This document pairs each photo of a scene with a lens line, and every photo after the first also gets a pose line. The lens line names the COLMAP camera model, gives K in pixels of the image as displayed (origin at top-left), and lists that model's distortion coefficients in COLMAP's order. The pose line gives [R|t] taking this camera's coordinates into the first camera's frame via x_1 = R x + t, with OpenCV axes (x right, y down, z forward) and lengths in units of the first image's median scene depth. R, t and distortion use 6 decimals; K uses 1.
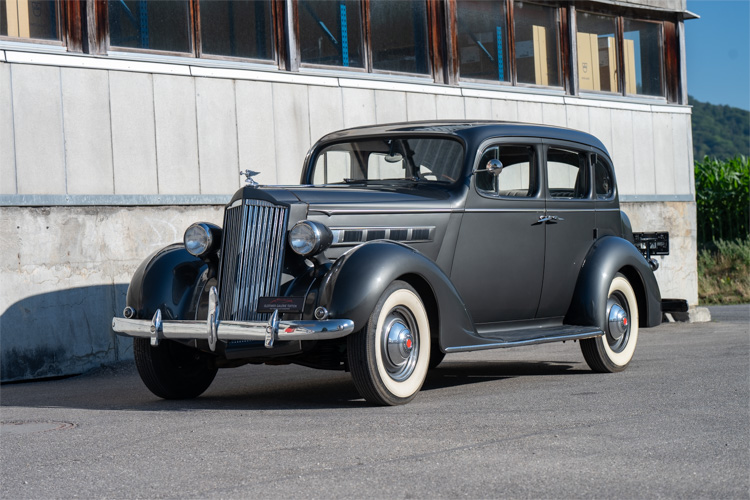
lens RADIAL K [[1973.9, 0, 375.0], [0, 1973.9, 250.0], [0, 0, 1]] dist [0.040353, 0.676884]
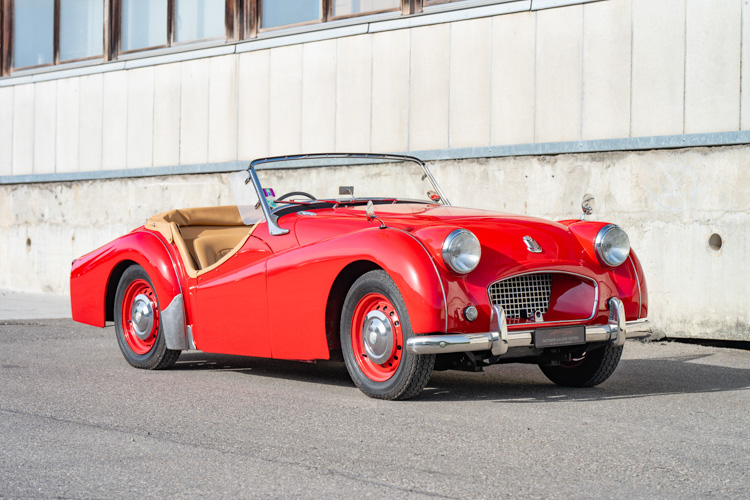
lens RADIAL K [[2065.6, 0, 375.0], [0, 2065.6, 250.0], [0, 0, 1]] dist [-0.014414, -0.015607]
pose [[-0.354933, 0.041880, -0.933953, 0.776862], [0.009870, 0.999108, 0.041051, -0.016922], [0.934840, 0.005352, -0.355030, 1.227429]]
